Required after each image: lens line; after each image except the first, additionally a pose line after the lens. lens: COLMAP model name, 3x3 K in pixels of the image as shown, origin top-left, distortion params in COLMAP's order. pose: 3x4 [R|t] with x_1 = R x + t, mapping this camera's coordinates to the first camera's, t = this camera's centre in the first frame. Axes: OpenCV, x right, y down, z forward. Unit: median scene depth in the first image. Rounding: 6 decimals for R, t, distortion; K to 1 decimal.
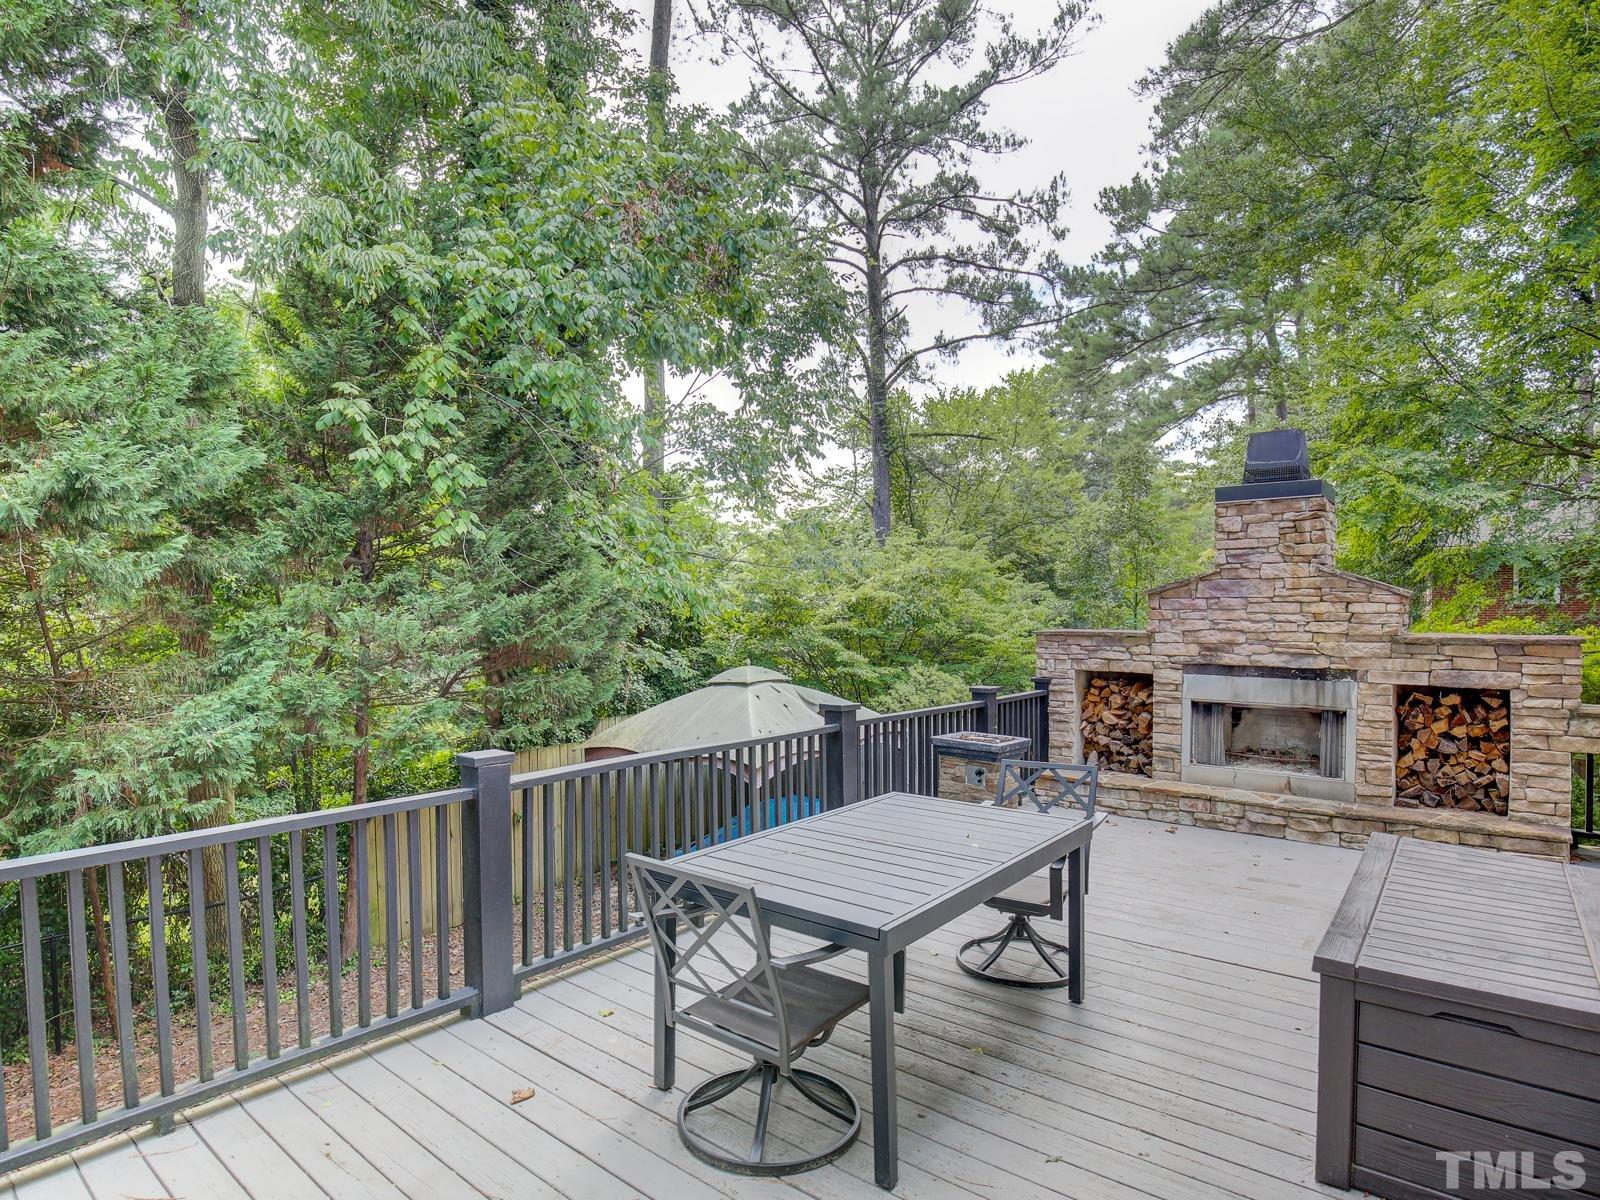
lens RADIAL K [[865.5, 0, 780.2], [0, 865.5, 635.3], [0, 0, 1]] dist [-0.029027, -0.000261]
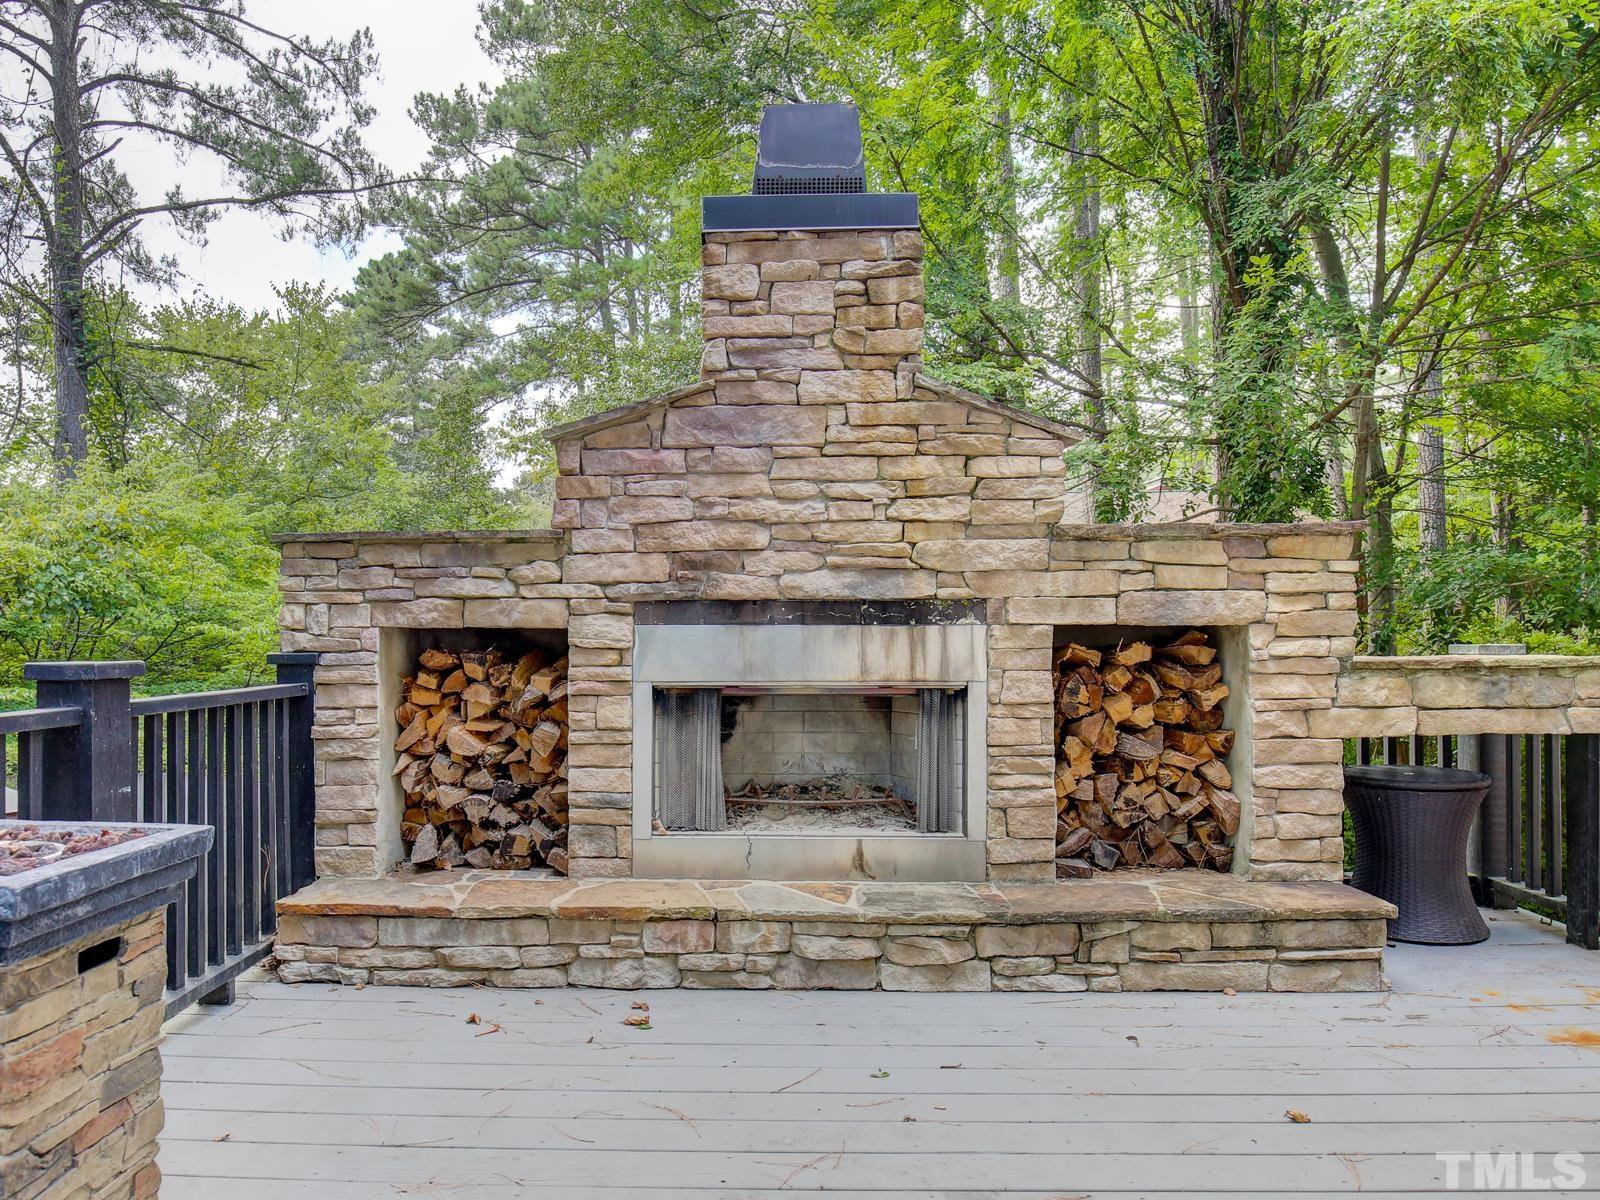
lens RADIAL K [[990.9, 0, 747.5], [0, 990.9, 620.3], [0, 0, 1]] dist [-0.025865, 0.000540]
pose [[0.773800, 0.012069, 0.633315, 0.203069], [0.018464, 0.998964, -0.041597, 0.065648], [-0.633161, 0.043882, 0.772775, 0.594808]]
